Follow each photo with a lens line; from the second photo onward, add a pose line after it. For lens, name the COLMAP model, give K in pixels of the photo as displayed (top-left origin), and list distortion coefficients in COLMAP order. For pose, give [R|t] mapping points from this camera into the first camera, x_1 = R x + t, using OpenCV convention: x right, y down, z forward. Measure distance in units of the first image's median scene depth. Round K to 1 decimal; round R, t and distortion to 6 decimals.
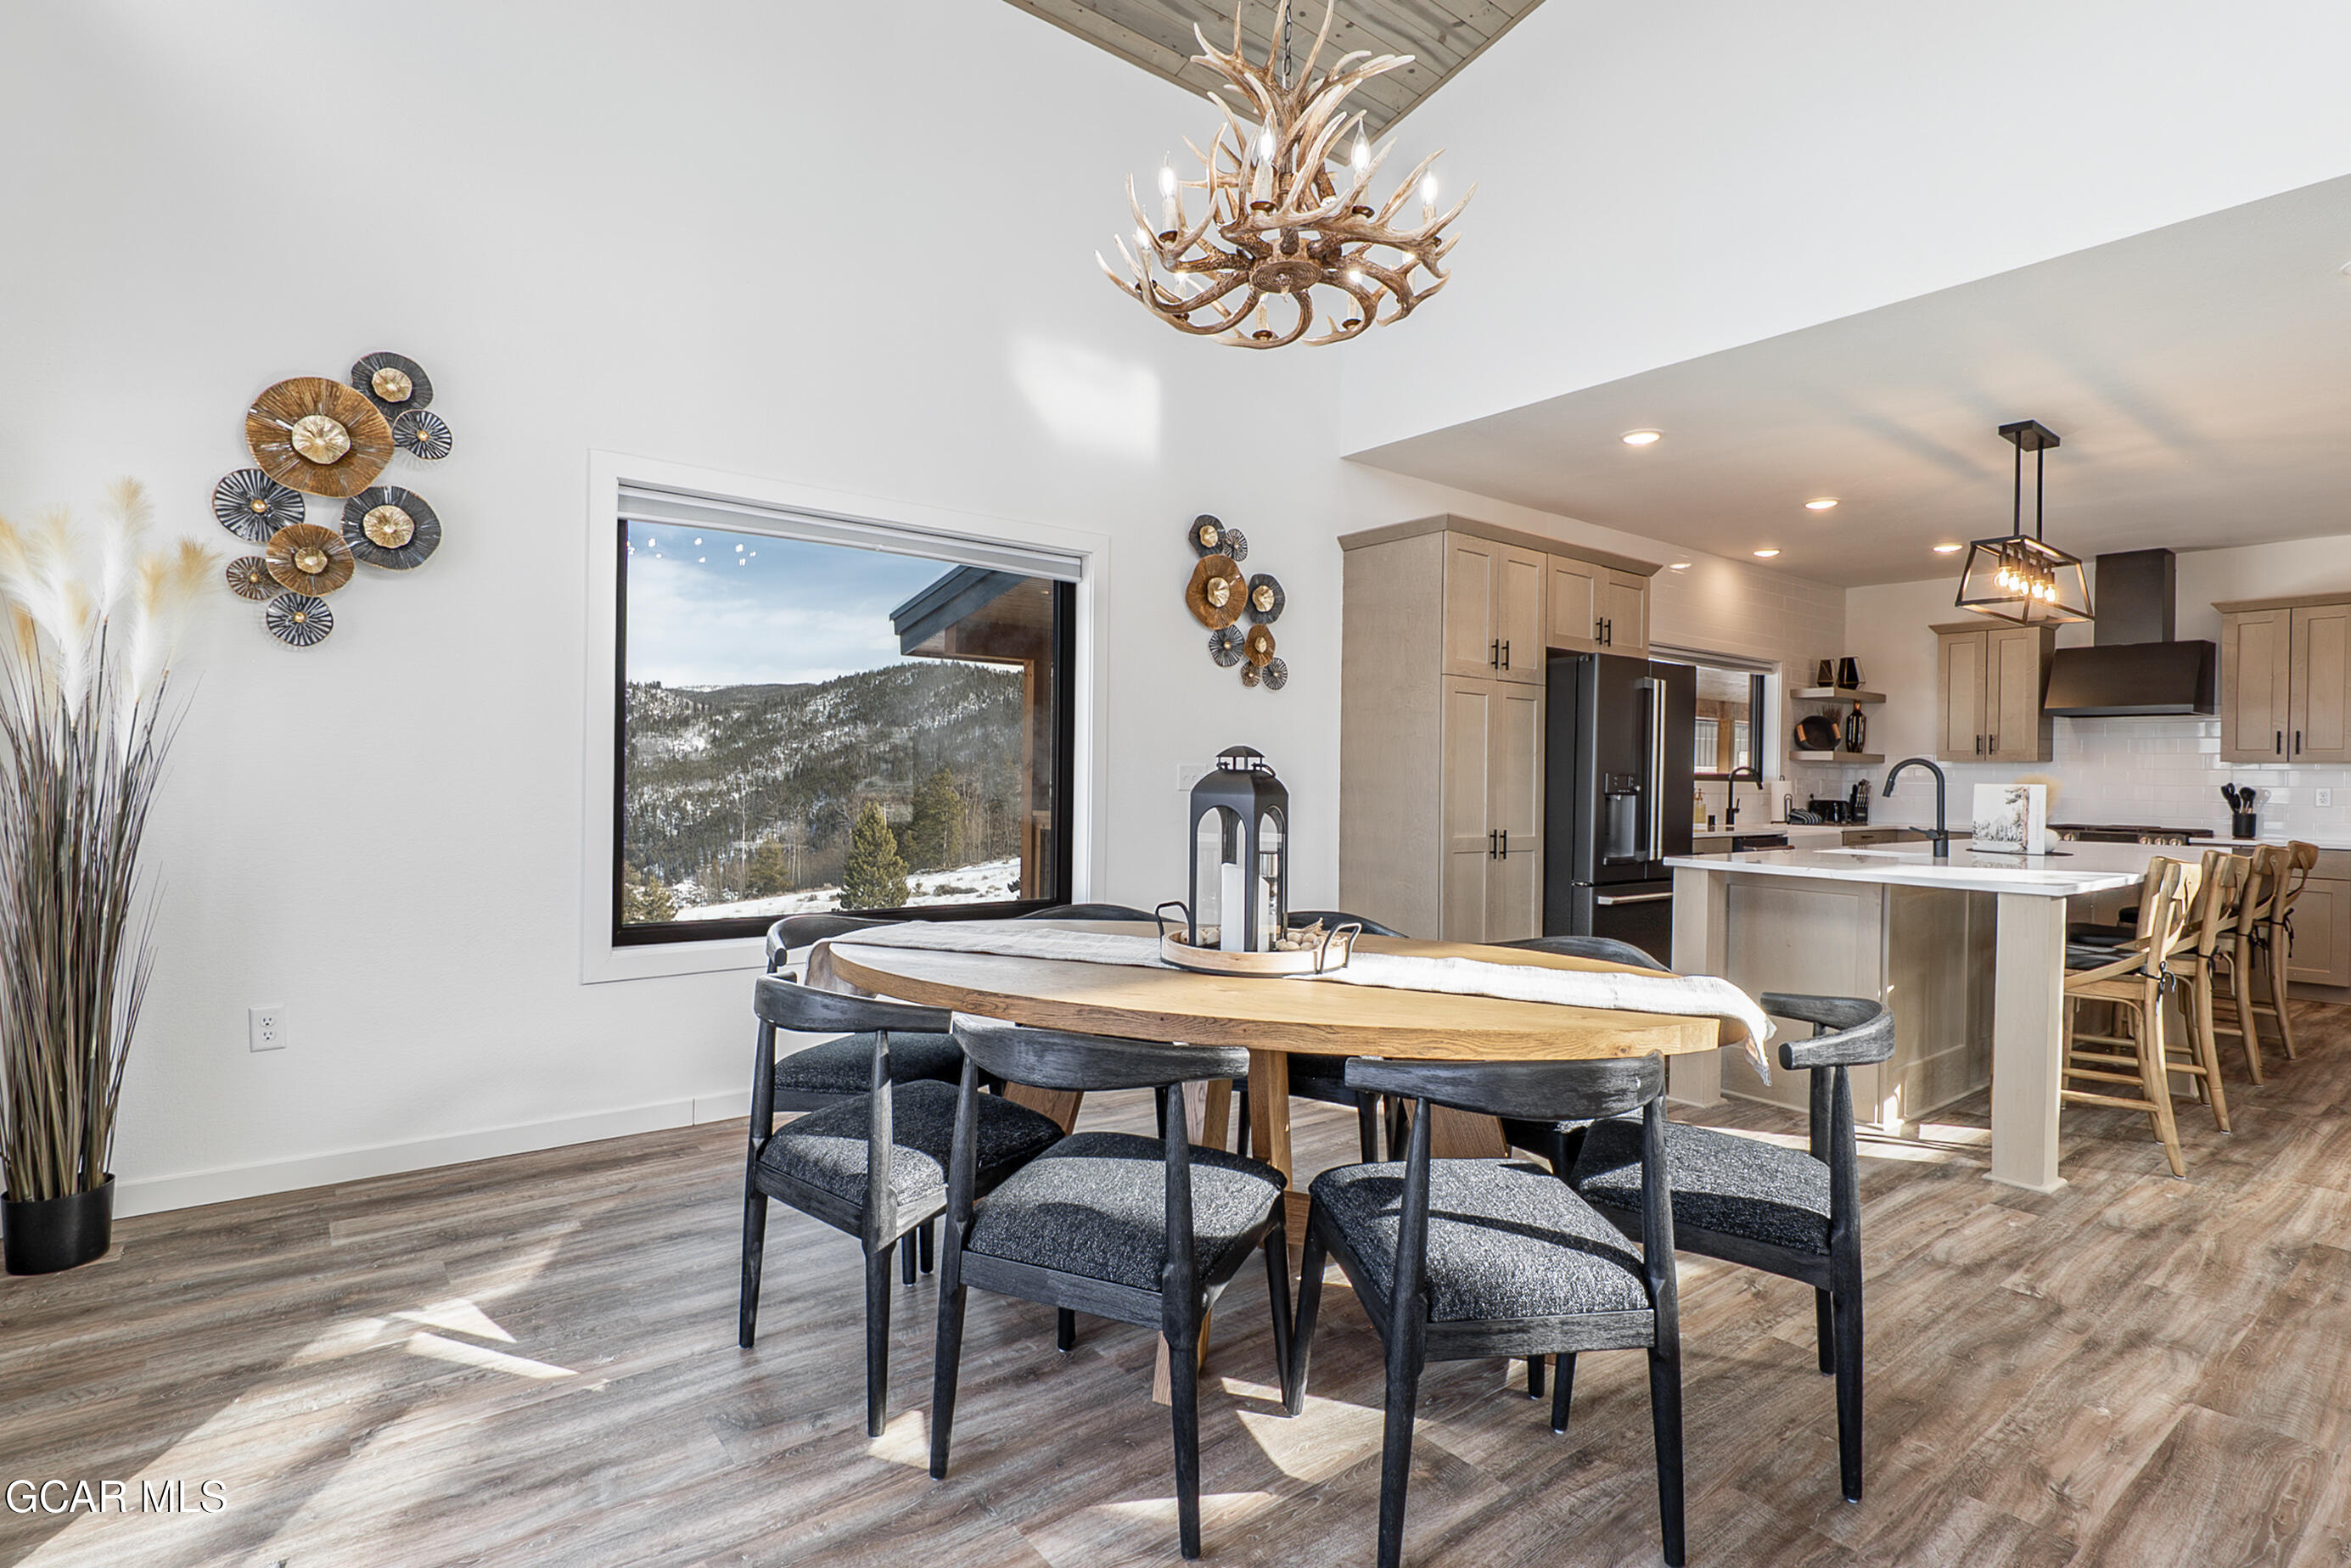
lens RADIAL K [[1142.8, 0, 1162.2], [0, 1142.8, 782.7], [0, 0, 1]] dist [-0.004869, 0.000125]
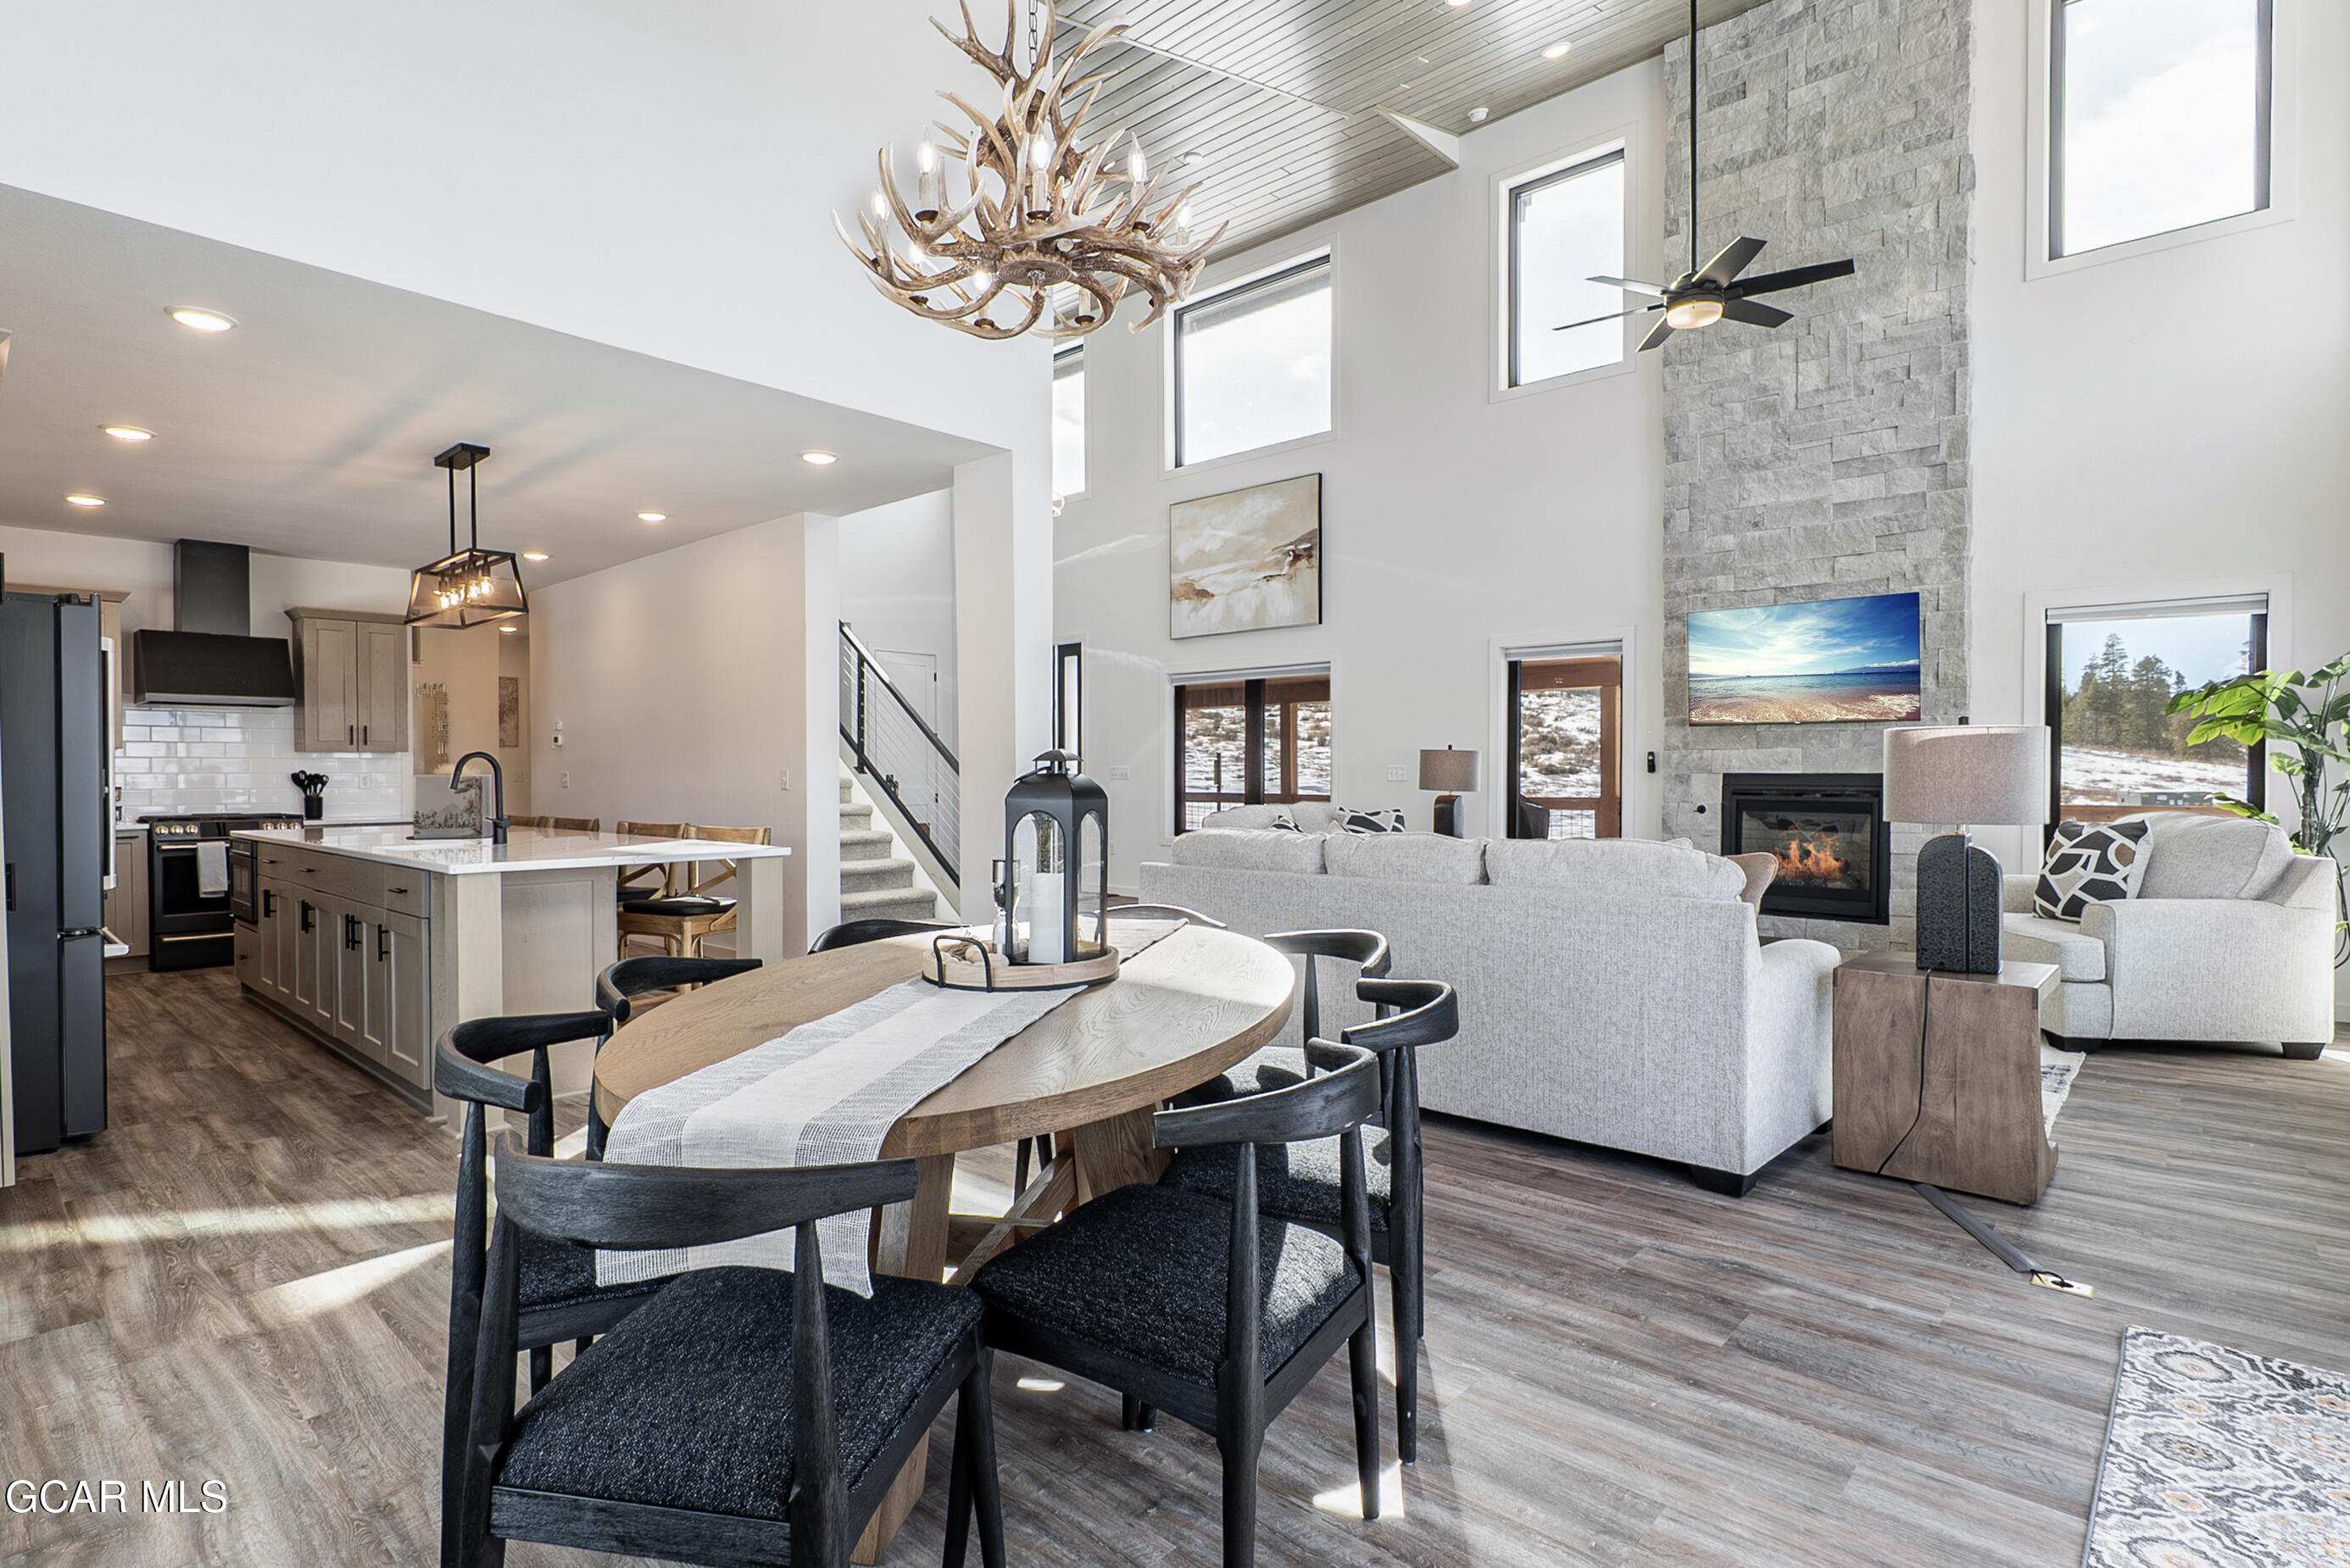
lens RADIAL K [[1142.3, 0, 1160.4], [0, 1142.3, 790.0], [0, 0, 1]] dist [-0.004869, 0.000125]
pose [[-0.183201, -0.030516, 0.982602, -0.394392], [0.007683, 0.999443, 0.032471, -0.012594], [-0.983046, 0.013498, -0.182864, 0.480384]]
